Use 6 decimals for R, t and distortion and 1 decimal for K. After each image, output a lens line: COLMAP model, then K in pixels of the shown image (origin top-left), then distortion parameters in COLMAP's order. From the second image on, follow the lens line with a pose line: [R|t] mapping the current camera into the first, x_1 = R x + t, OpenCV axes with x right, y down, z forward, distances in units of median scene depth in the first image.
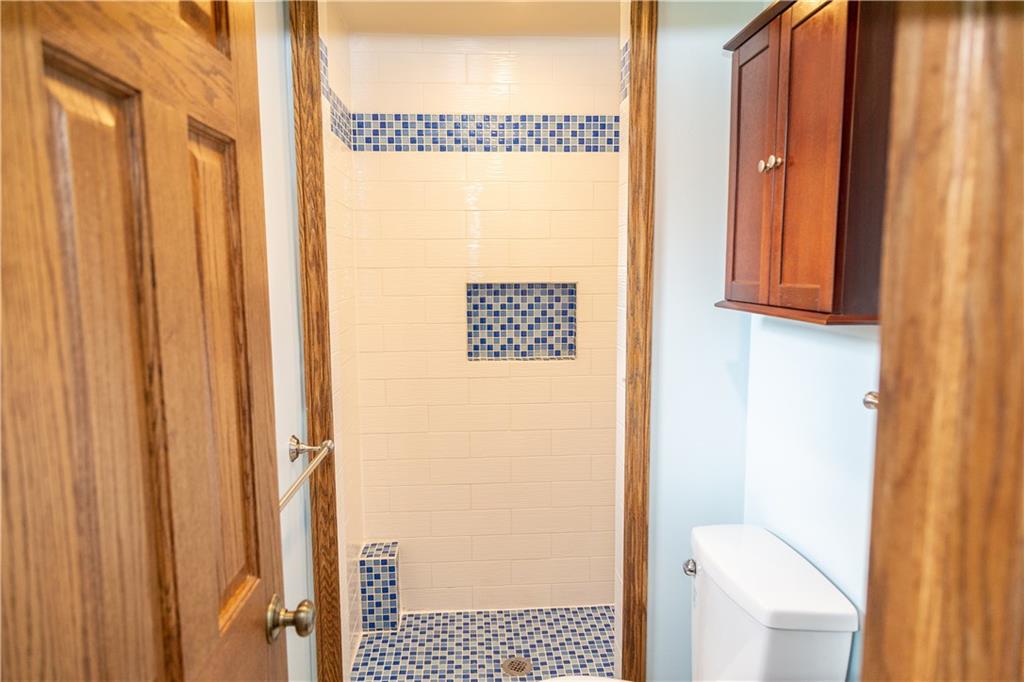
lens RADIAL K [[675.2, 0, 513.3], [0, 675.2, 346.8], [0, 0, 1]] dist [0.008217, -0.000520]
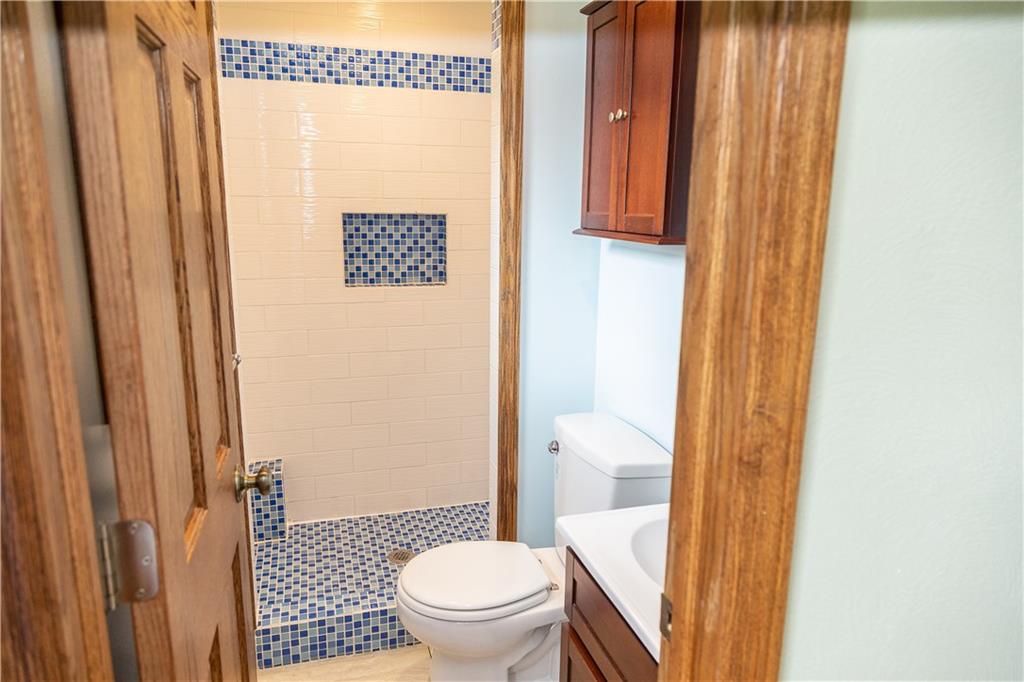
lens RADIAL K [[675.2, 0, 513.3], [0, 675.2, 346.8], [0, 0, 1]] dist [0.008217, -0.000520]
pose [[0.974910, -0.028431, 0.220778, -0.070528], [0.007902, 0.995605, 0.093316, 0.025891], [-0.222461, -0.089230, 0.970850, -0.149978]]
